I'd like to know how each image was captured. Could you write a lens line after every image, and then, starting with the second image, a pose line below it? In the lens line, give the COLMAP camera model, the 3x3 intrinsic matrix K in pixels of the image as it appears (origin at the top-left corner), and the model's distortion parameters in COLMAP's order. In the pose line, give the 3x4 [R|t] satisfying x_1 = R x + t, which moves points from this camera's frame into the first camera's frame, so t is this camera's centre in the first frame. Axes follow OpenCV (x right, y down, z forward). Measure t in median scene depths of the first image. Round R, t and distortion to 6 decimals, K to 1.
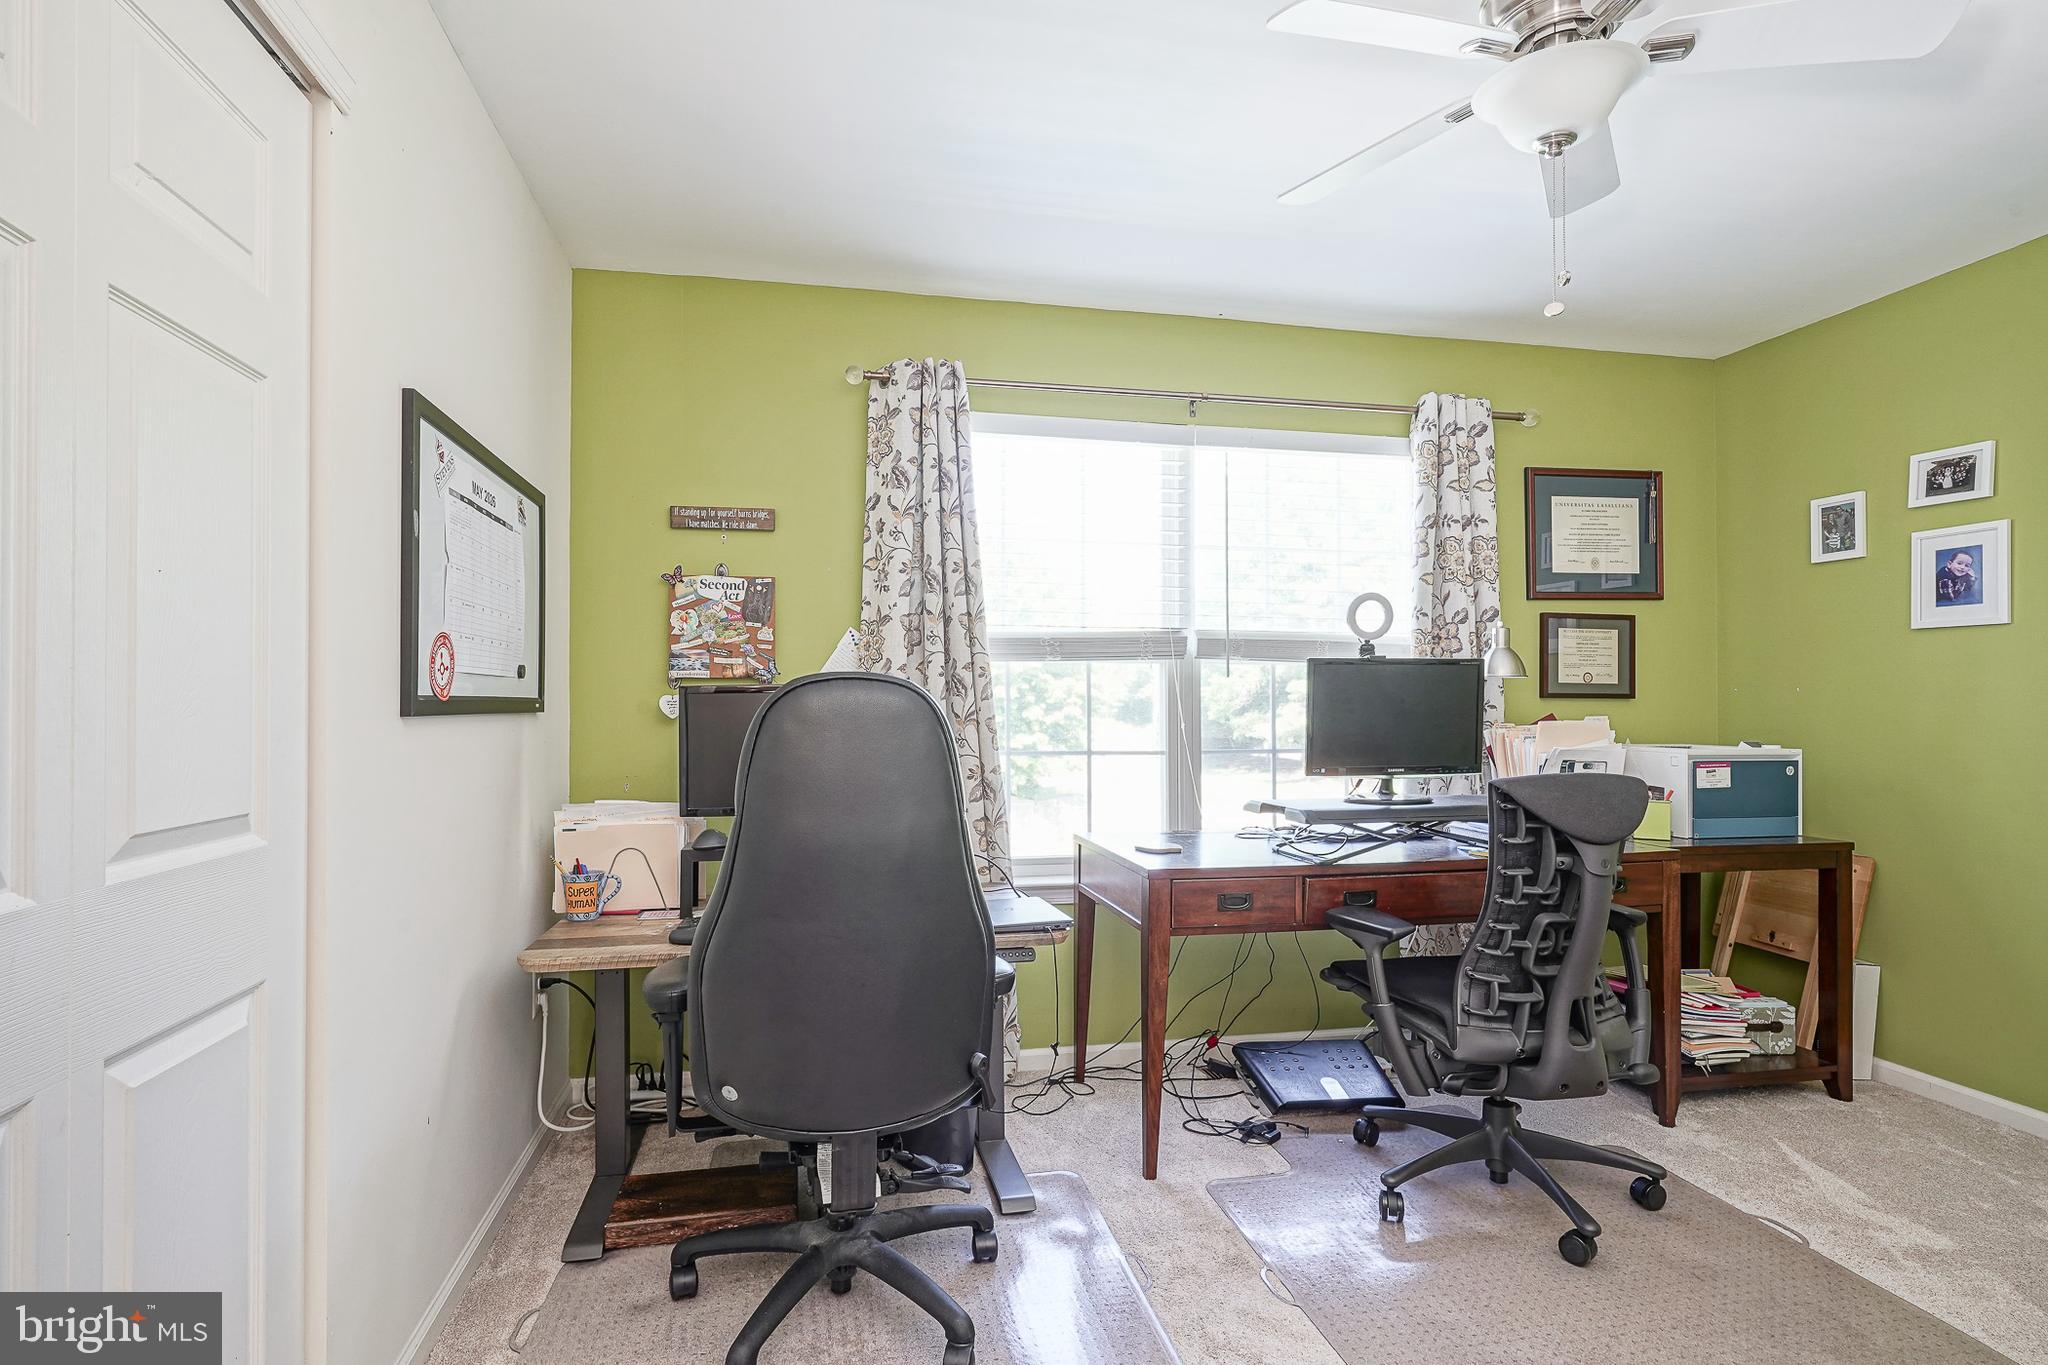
lens RADIAL K [[1012.3, 0, 1016.0], [0, 1012.3, 691.7], [0, 0, 1]] dist [-0.005595, 0.003931]
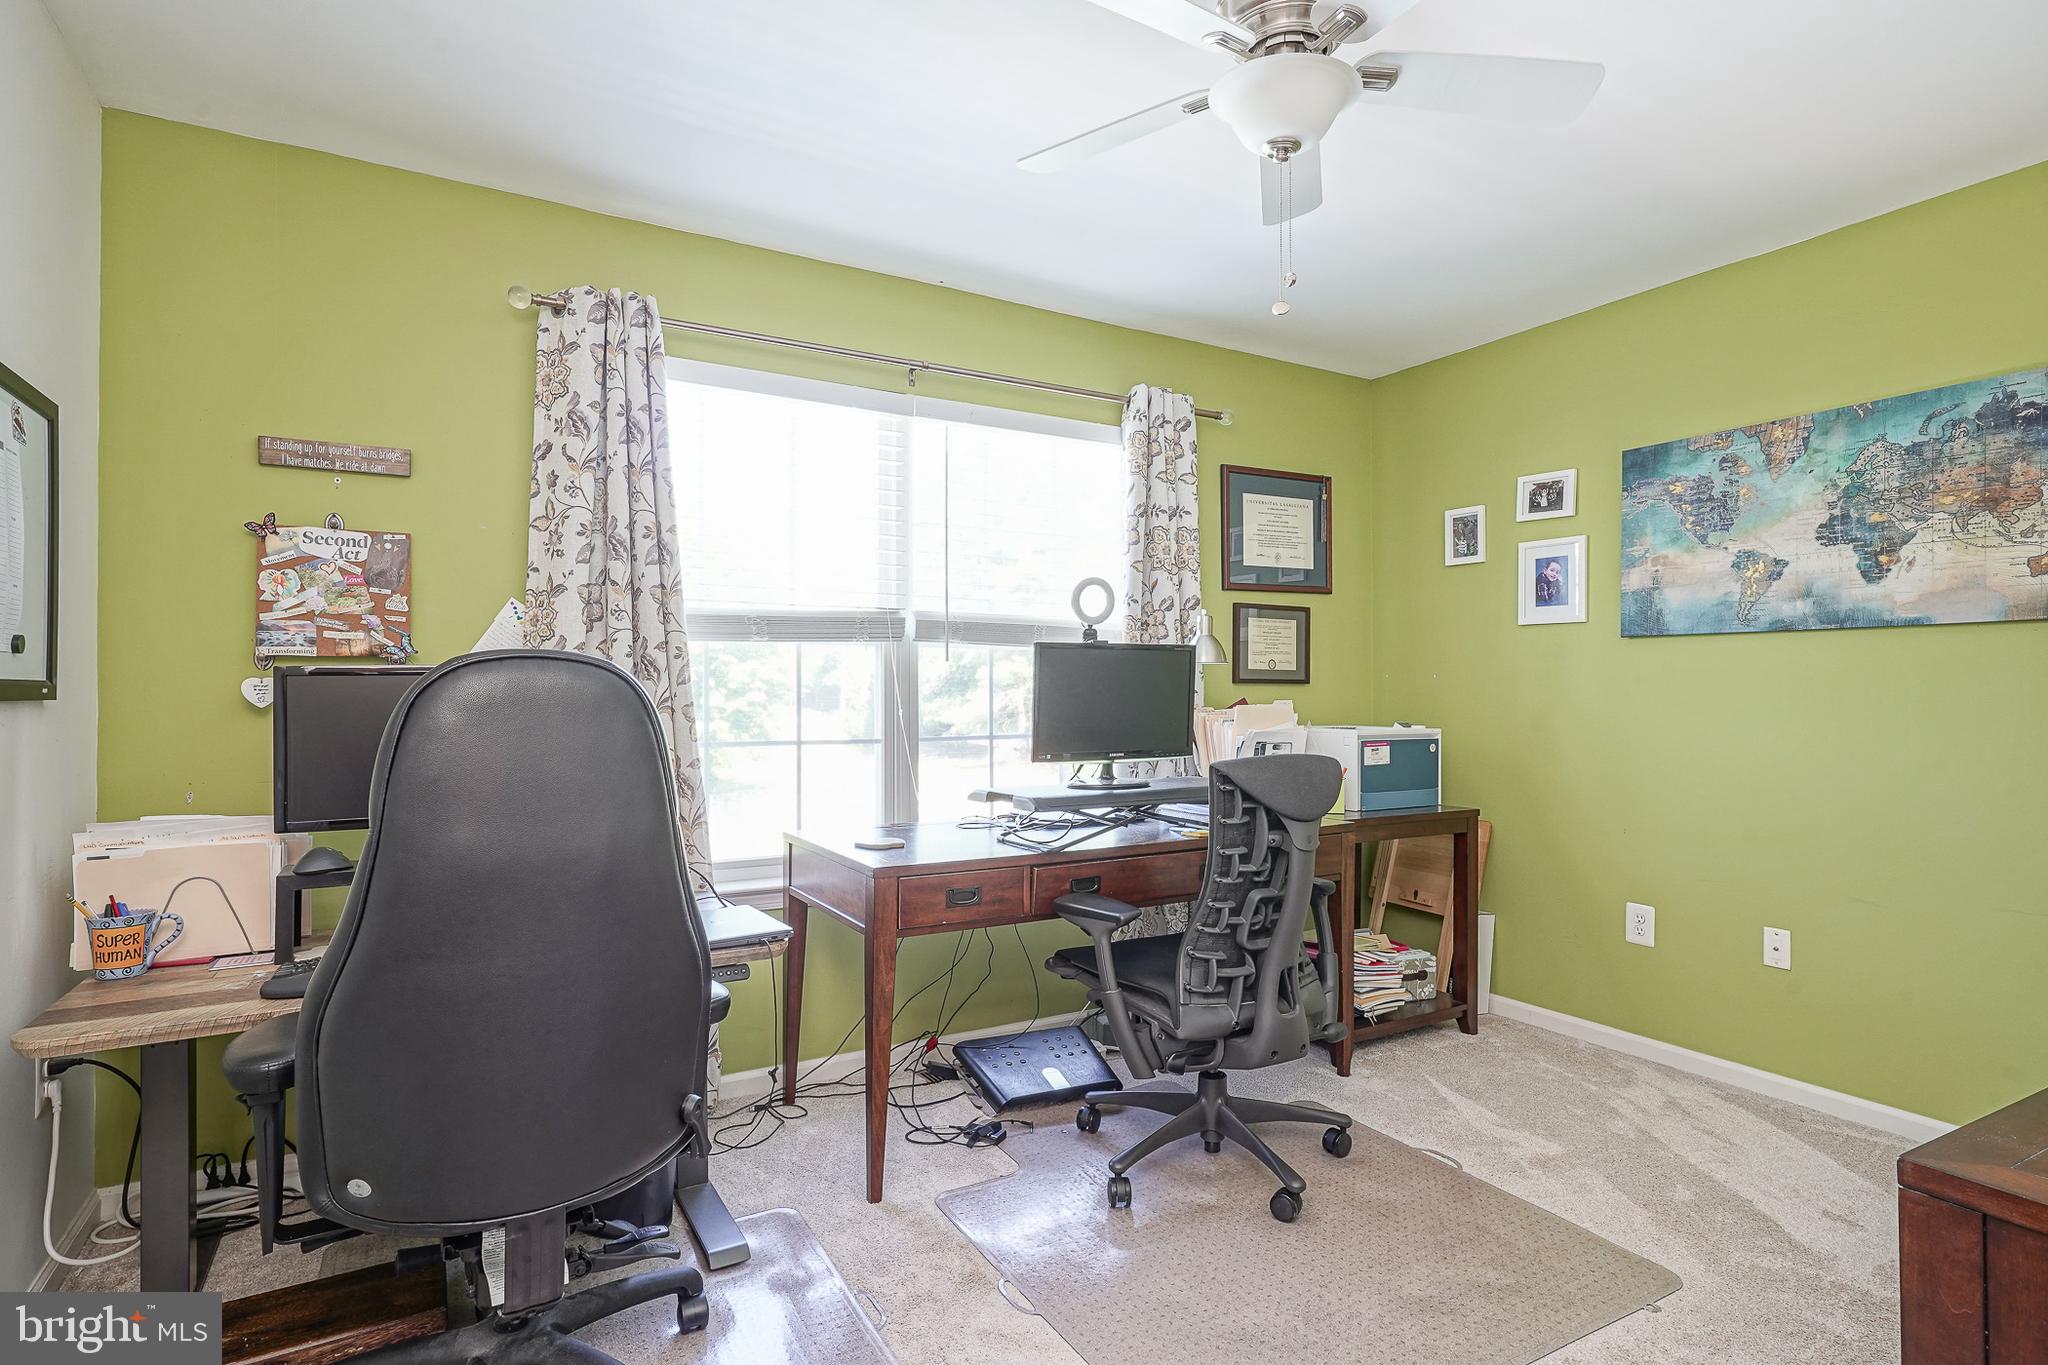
lens RADIAL K [[1034.7, 0, 1037.5], [0, 1034.7, 677.8], [0, 0, 1]] dist [-0.010579, 0.007088]
pose [[0.945972, 0.003512, 0.324228, -0.029940], [-0.003894, 0.999992, 0.000529, 0.000746], [-0.324224, -0.001763, 0.945979, 0.050329]]
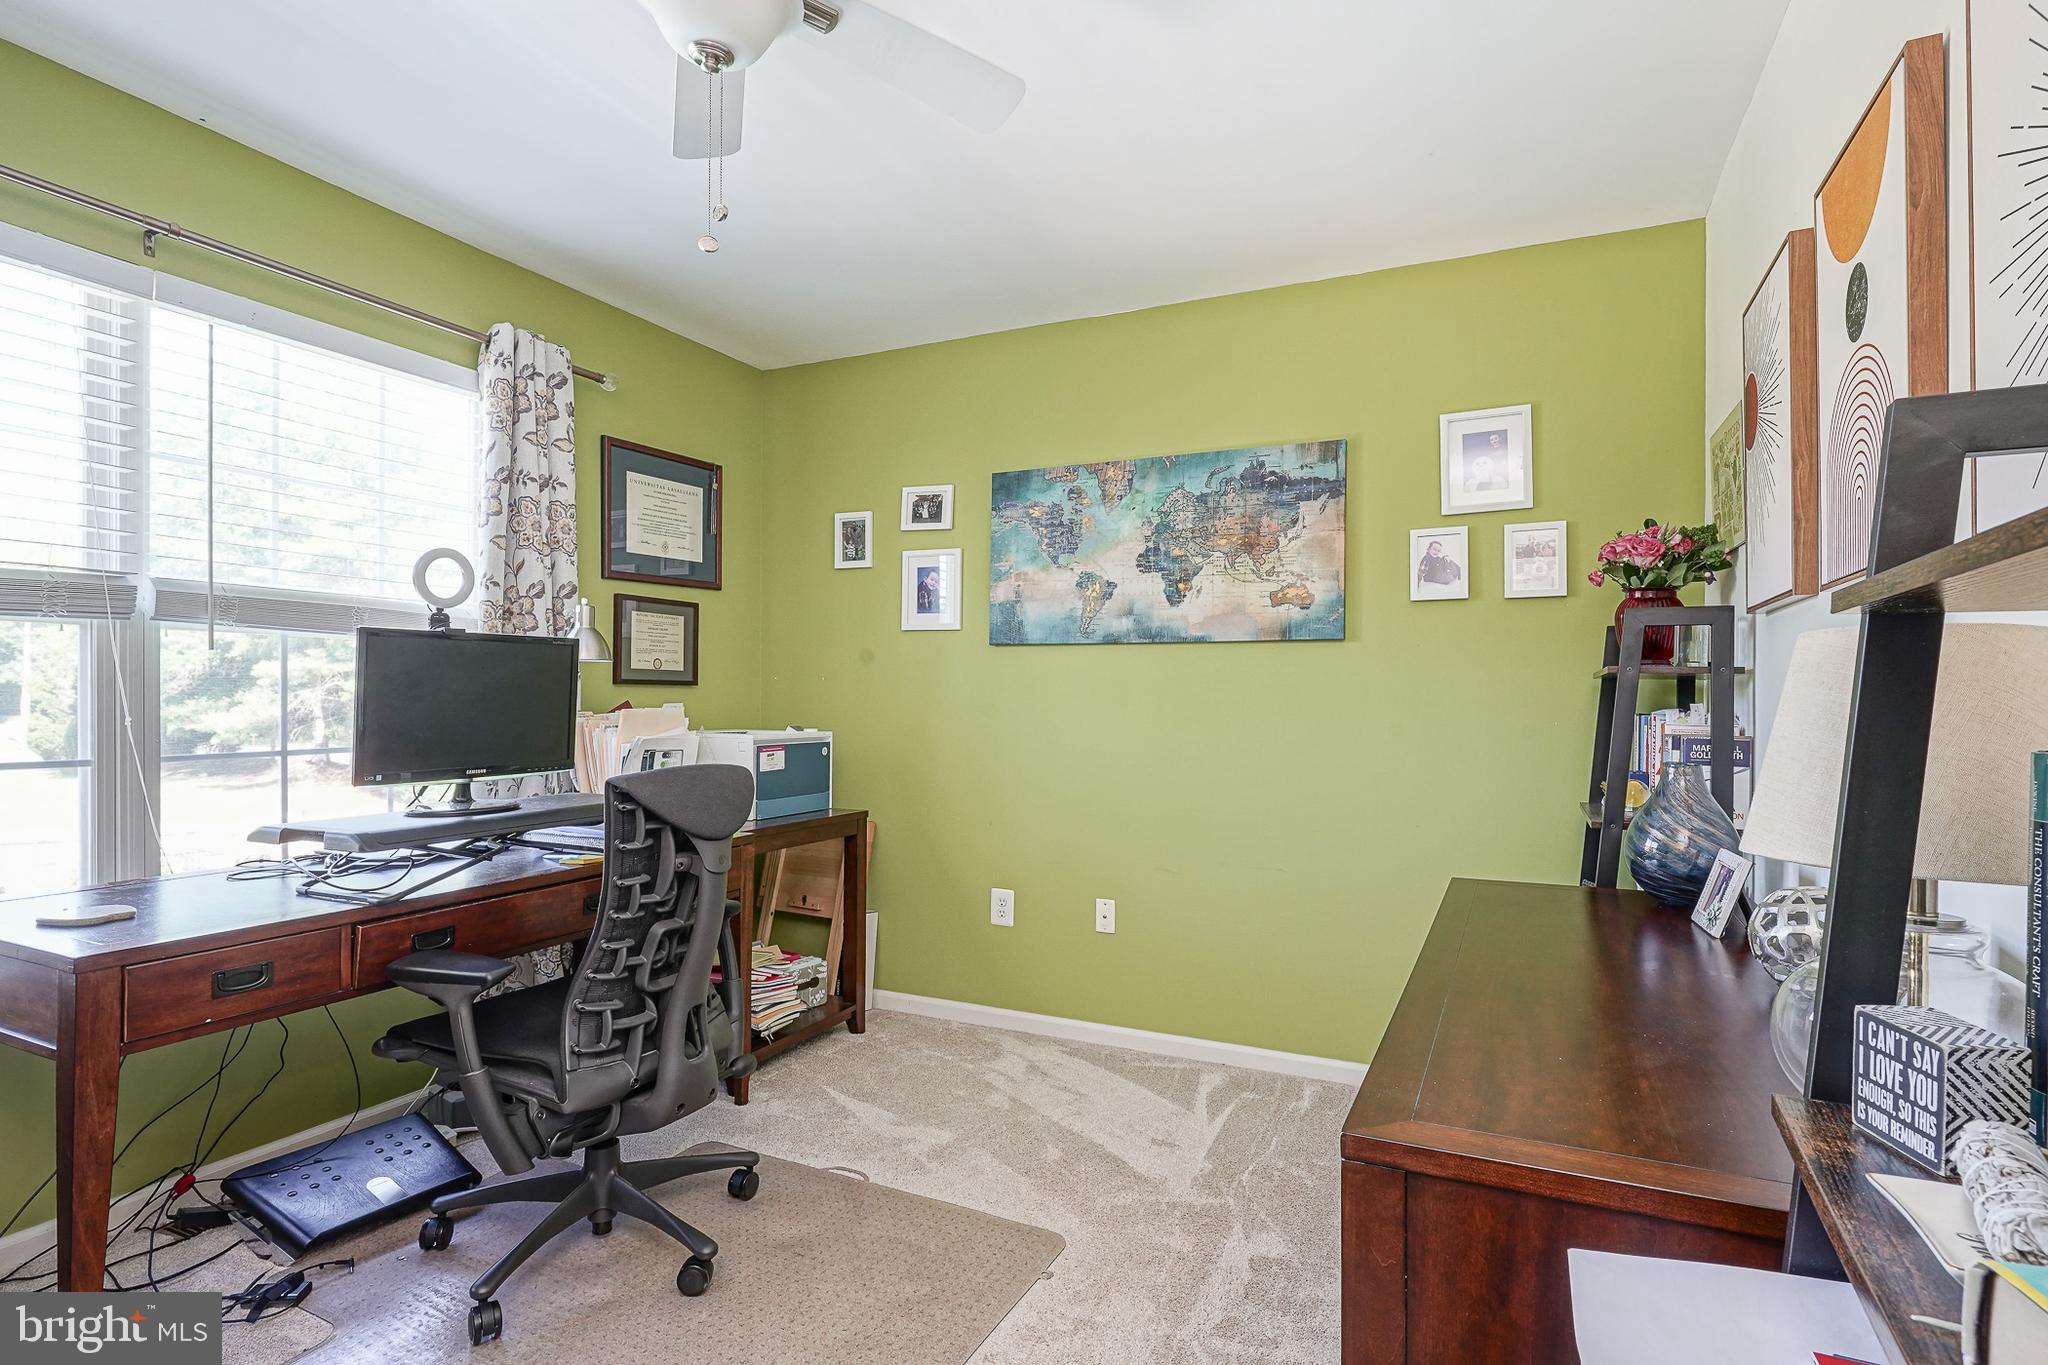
lens RADIAL K [[1020.5, 0, 994.4], [0, 1020.5, 695.1], [0, 0, 1]] dist [-0.011106, 0.007246]
pose [[0.617847, 0.001676, 0.786297, -0.007830], [-0.015014, 0.999841, 0.009666, 0.002169], [-0.786155, -0.017778, 0.617773, 0.161158]]
